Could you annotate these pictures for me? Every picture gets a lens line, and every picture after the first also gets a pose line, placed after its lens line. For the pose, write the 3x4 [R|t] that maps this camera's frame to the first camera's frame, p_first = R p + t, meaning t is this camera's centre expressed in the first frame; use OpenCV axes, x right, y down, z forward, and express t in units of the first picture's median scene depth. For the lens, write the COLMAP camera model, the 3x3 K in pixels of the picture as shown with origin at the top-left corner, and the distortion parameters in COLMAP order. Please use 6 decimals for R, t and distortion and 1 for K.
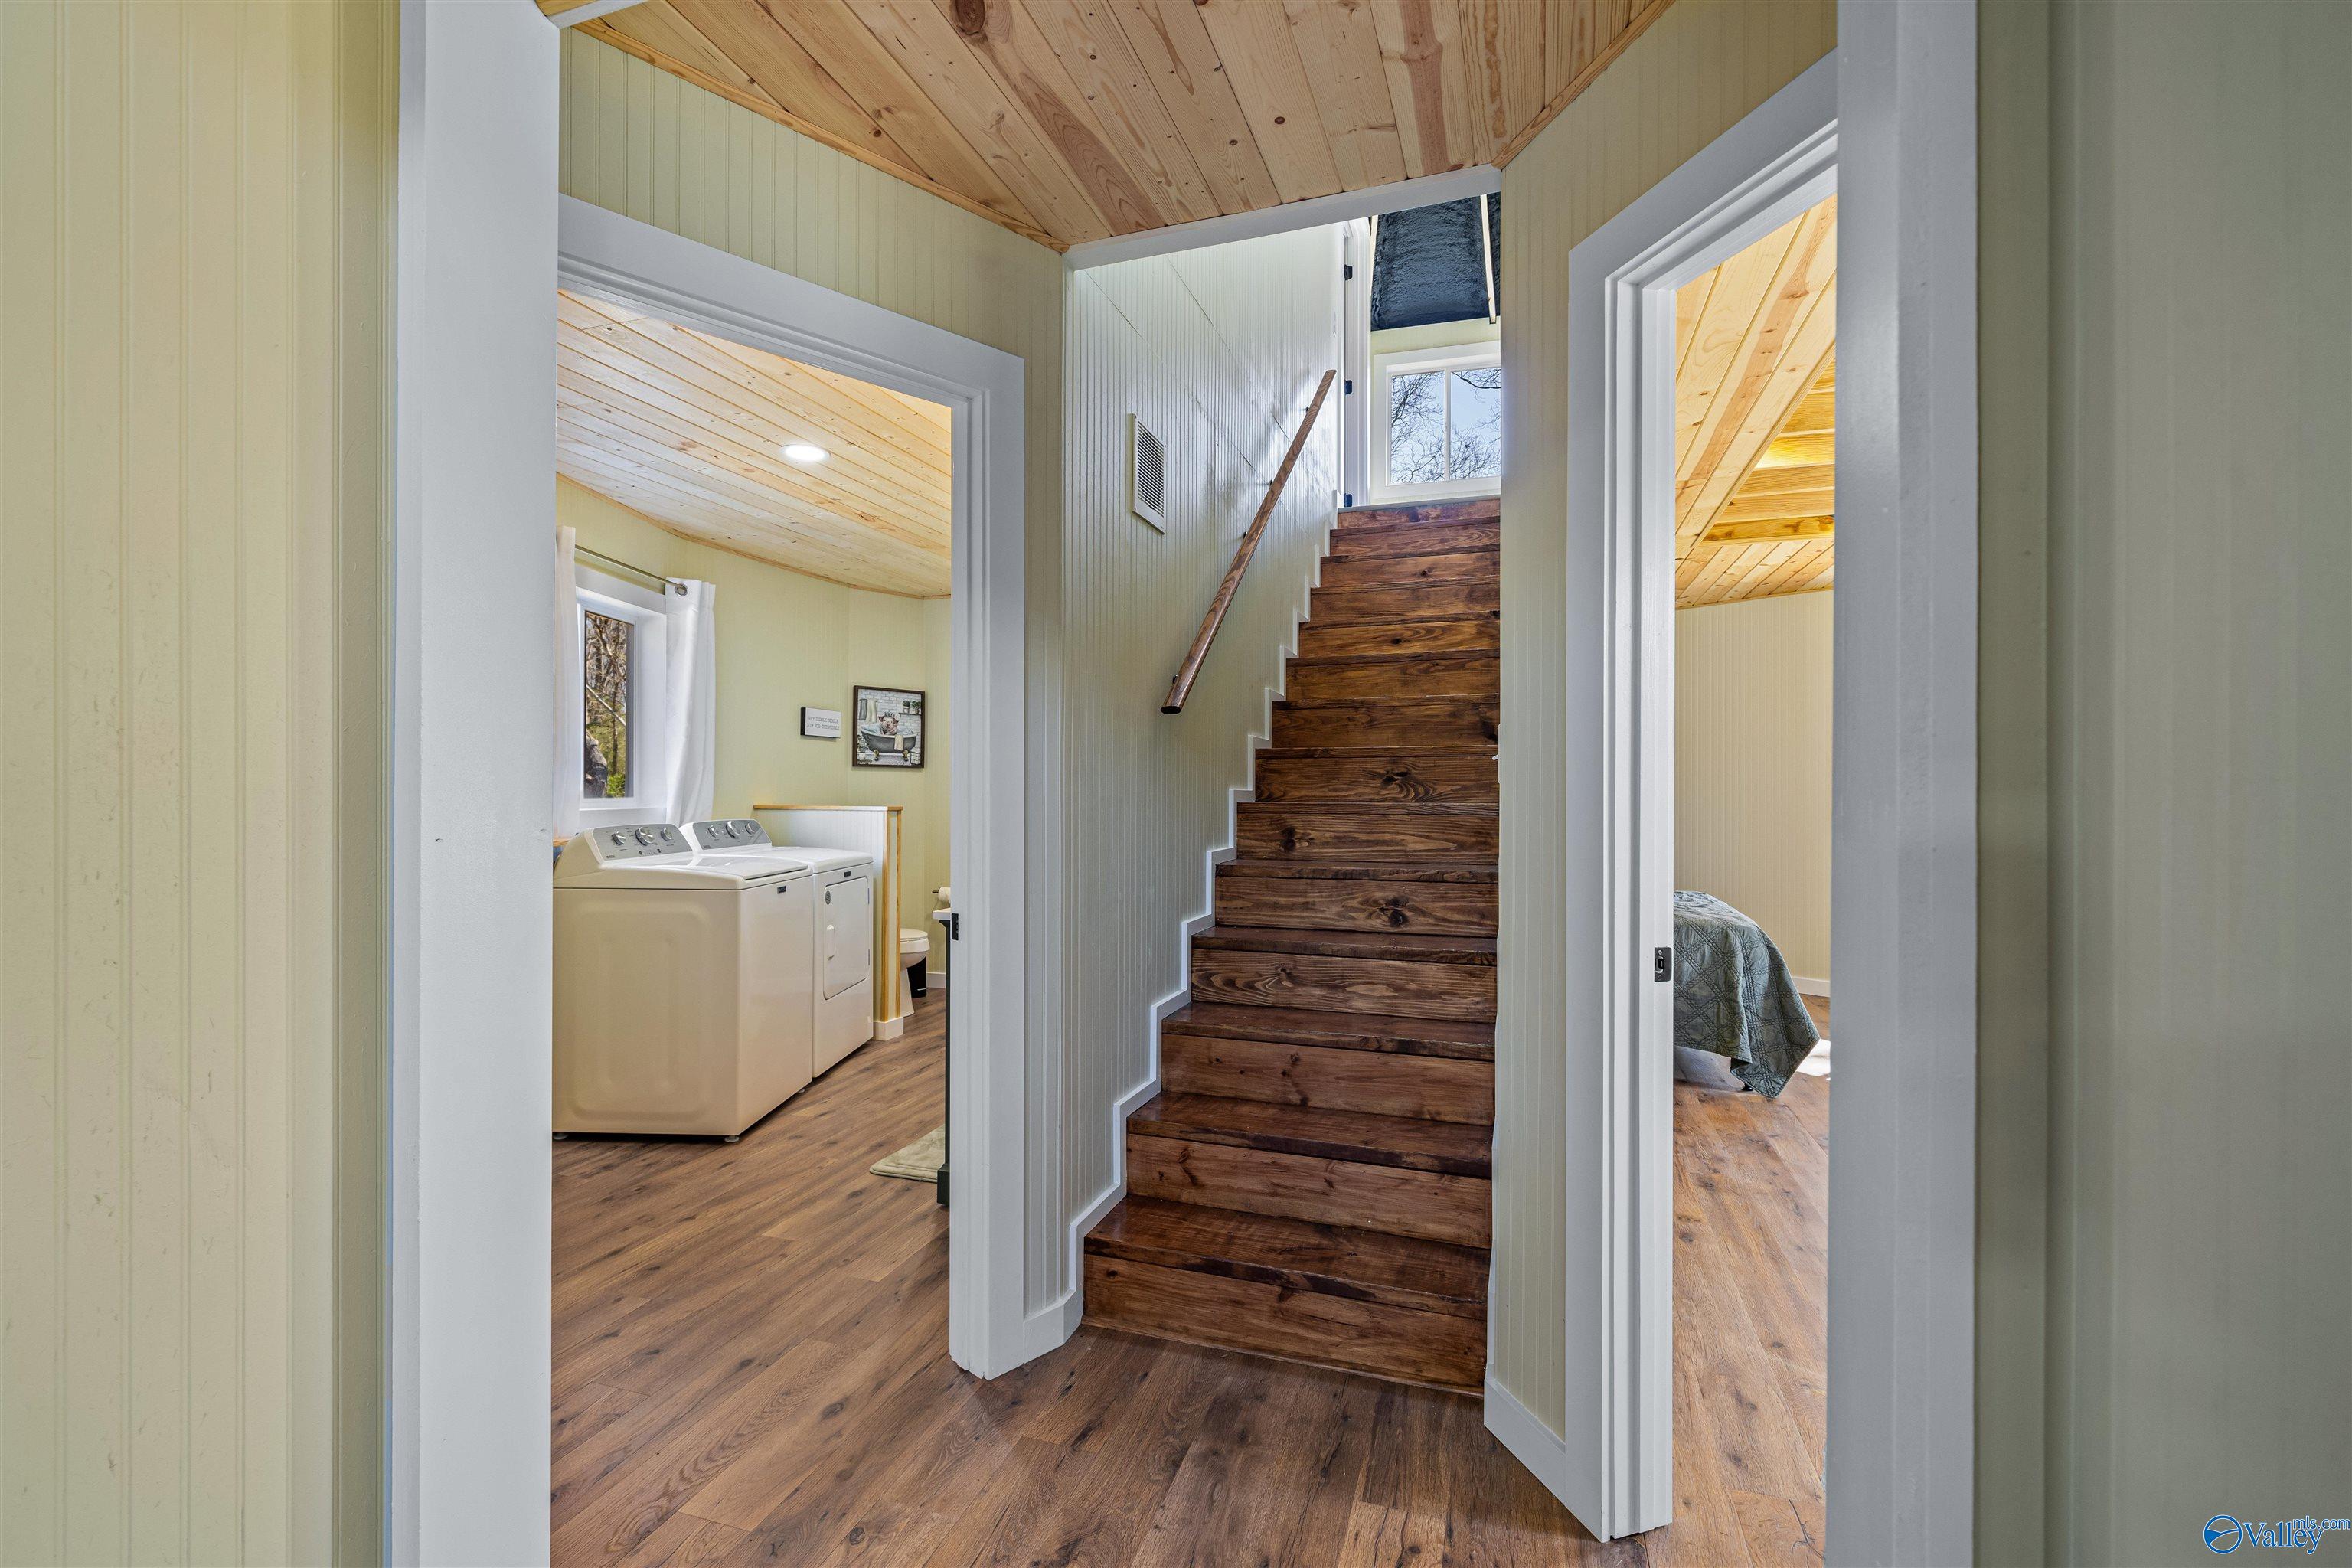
lens RADIAL K [[1020.5, 0, 1176.8], [0, 1020.5, 791.5], [0, 0, 1]] dist [0.003031, -0.000617]
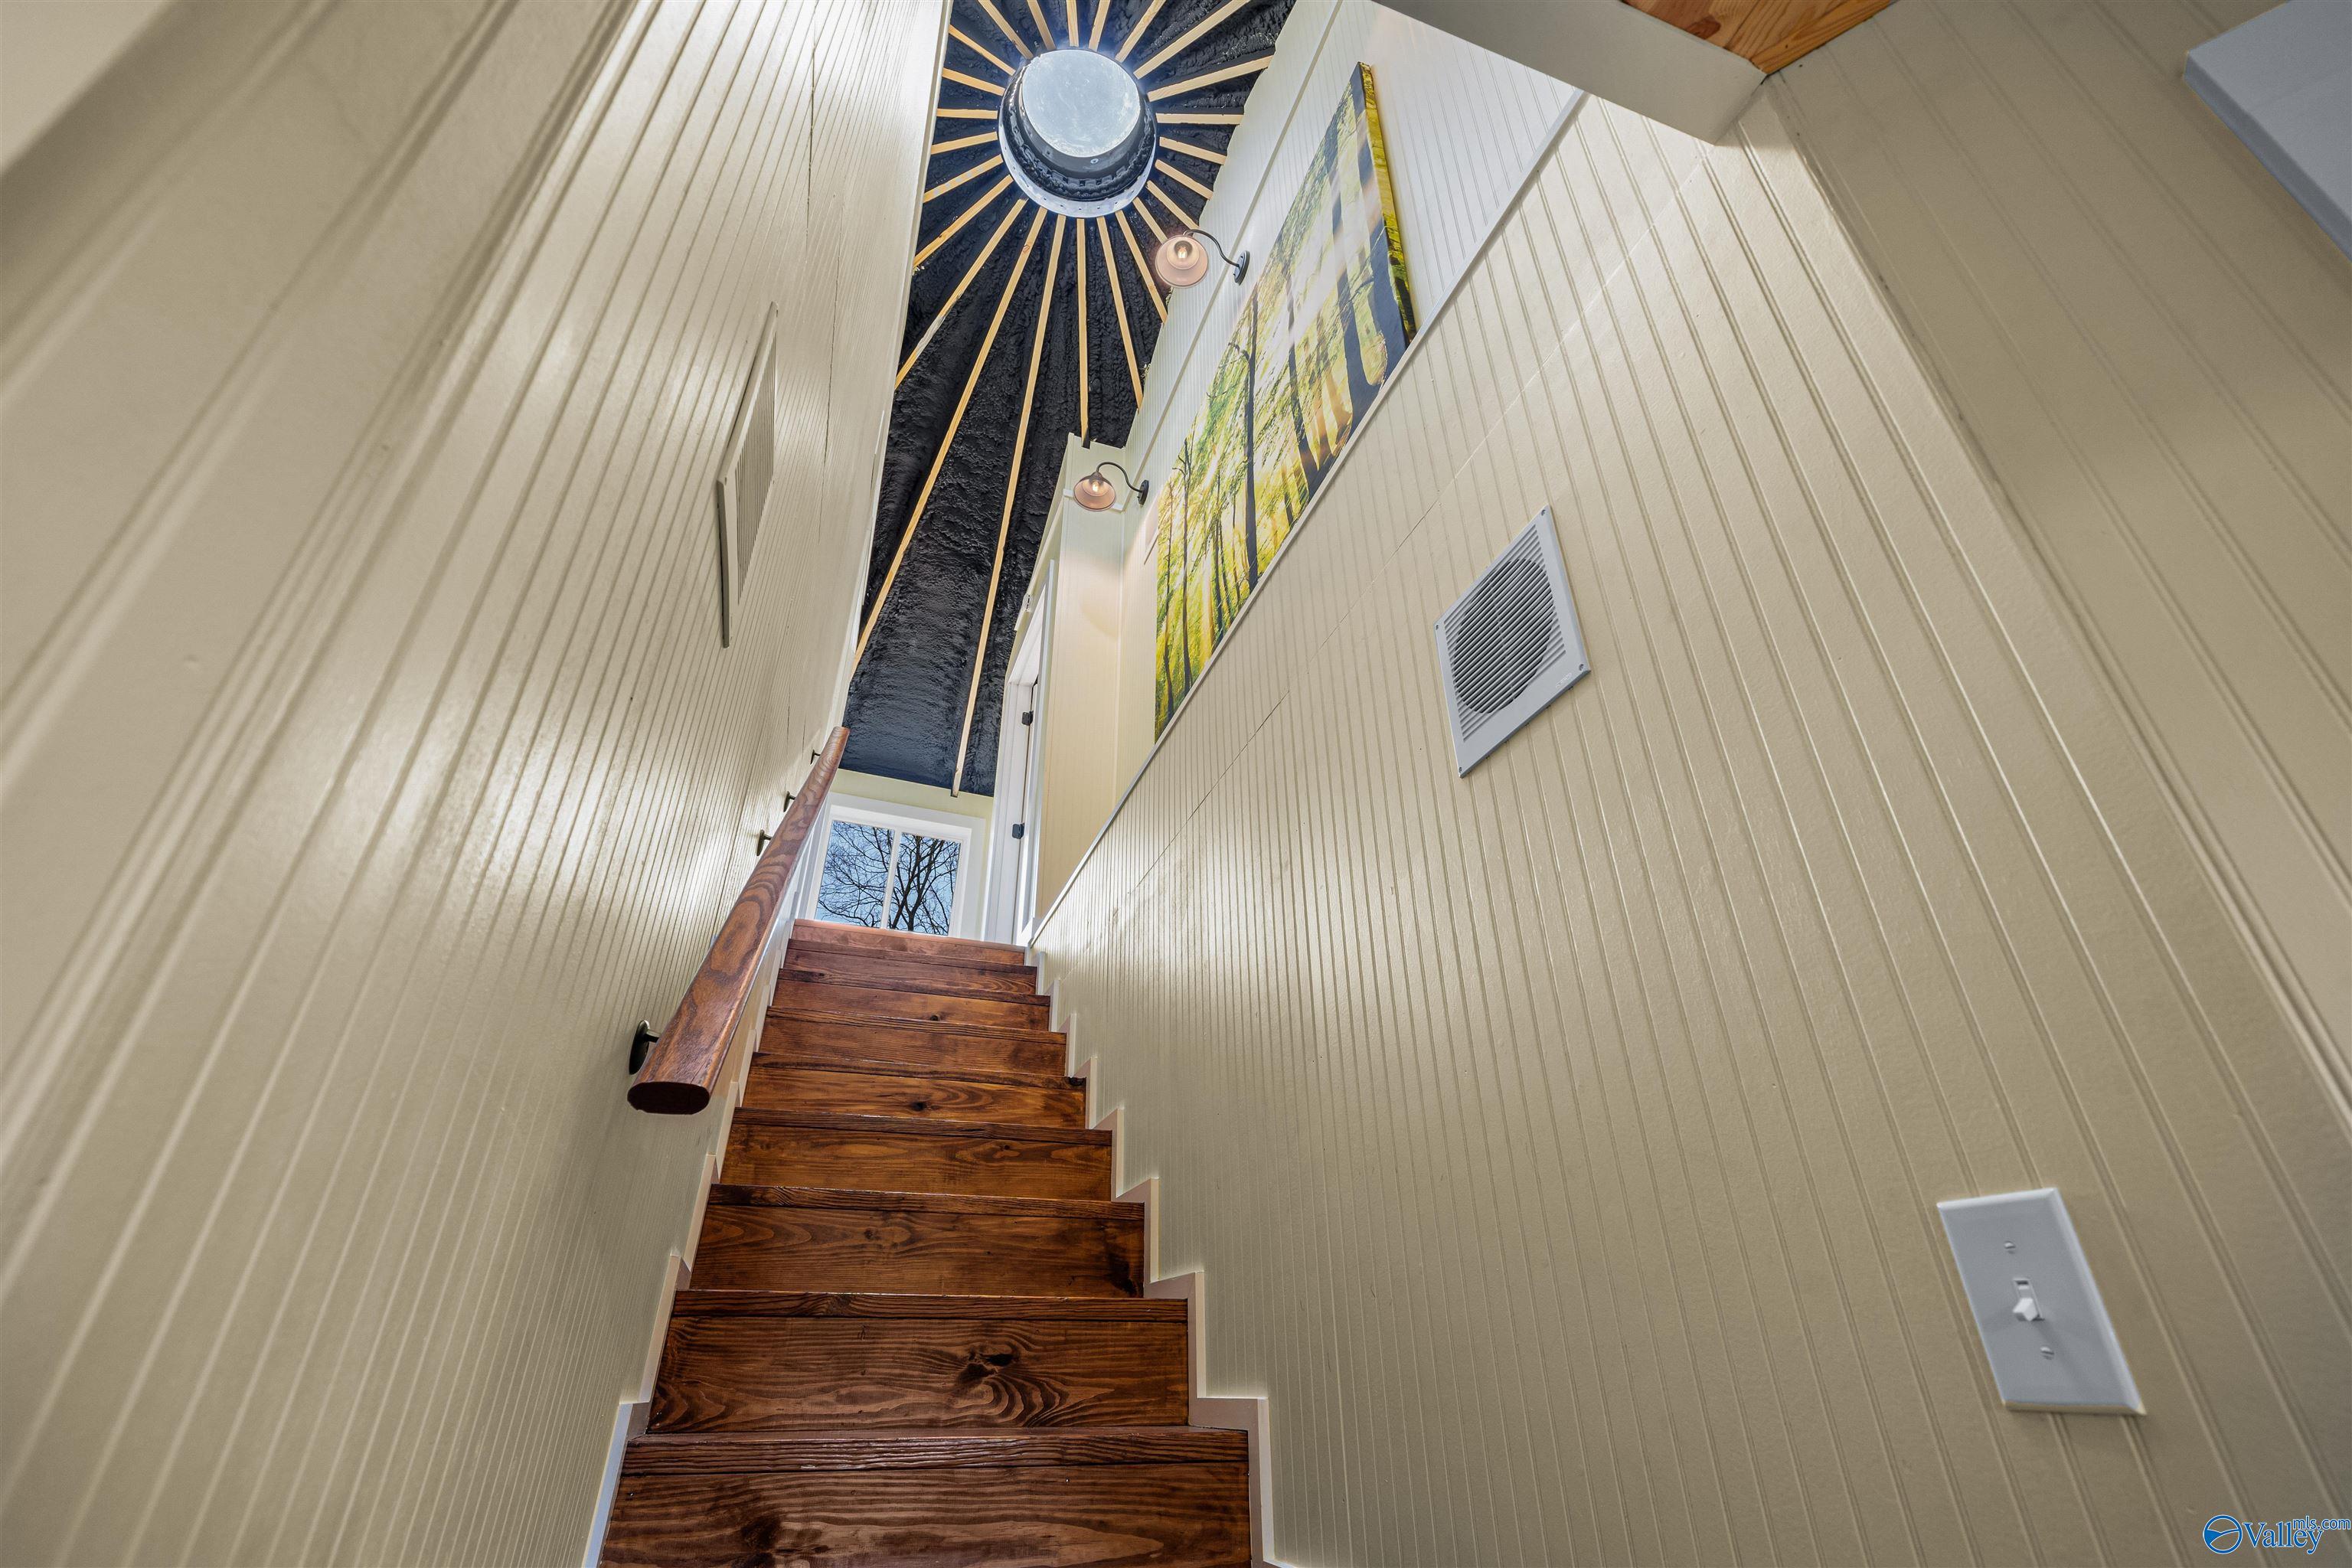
lens RADIAL K [[1020.5, 0, 1162.5], [0, 1020.5, 792.2], [0, 0, 1]] dist [0.003031, -0.000617]
pose [[0.794039, 0.302424, 0.527297, -0.049716], [0.000797, 0.866936, -0.498419, -0.008115], [-0.607867, 0.396184, 0.688140, 0.471622]]
